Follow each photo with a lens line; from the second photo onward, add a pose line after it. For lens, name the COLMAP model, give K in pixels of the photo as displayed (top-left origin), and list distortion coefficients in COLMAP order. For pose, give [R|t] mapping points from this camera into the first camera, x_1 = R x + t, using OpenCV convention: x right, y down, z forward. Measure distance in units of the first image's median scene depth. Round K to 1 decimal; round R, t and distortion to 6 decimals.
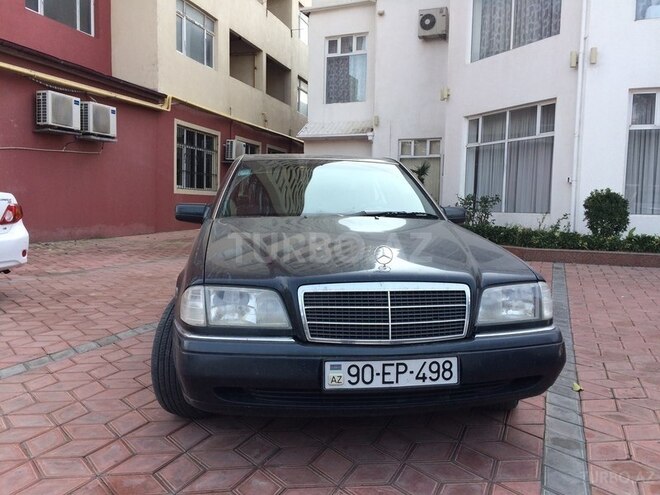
lens RADIAL K [[558.4, 0, 333.2], [0, 558.4, 249.1], [0, 0, 1]] dist [0.088339, -0.125397]
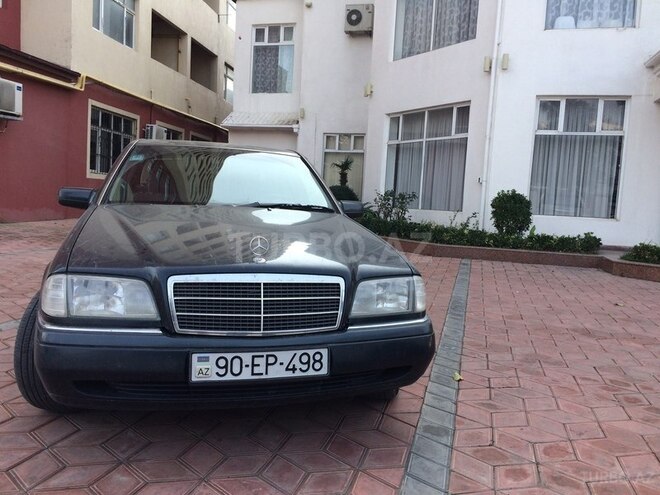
lens RADIAL K [[558.4, 0, 333.2], [0, 558.4, 249.1], [0, 0, 1]] dist [0.088339, -0.125397]
pose [[0.992063, 0.022792, 0.123660, 0.026694], [-0.024396, 0.999637, 0.011473, 0.000199], [-0.123354, -0.014399, 0.992258, -0.001024]]
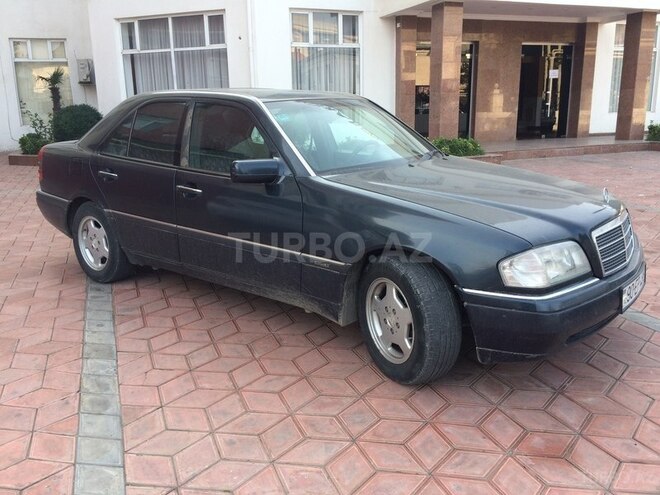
lens RADIAL K [[572.8, 0, 290.3], [0, 572.8, 249.5], [0, 0, 1]] dist [0.010735, 0.001876]
pose [[0.735897, -0.194578, 0.648533, -0.343770], [0.082872, 0.976501, 0.198941, -0.049661], [-0.672003, -0.092655, 0.734730, 0.146121]]
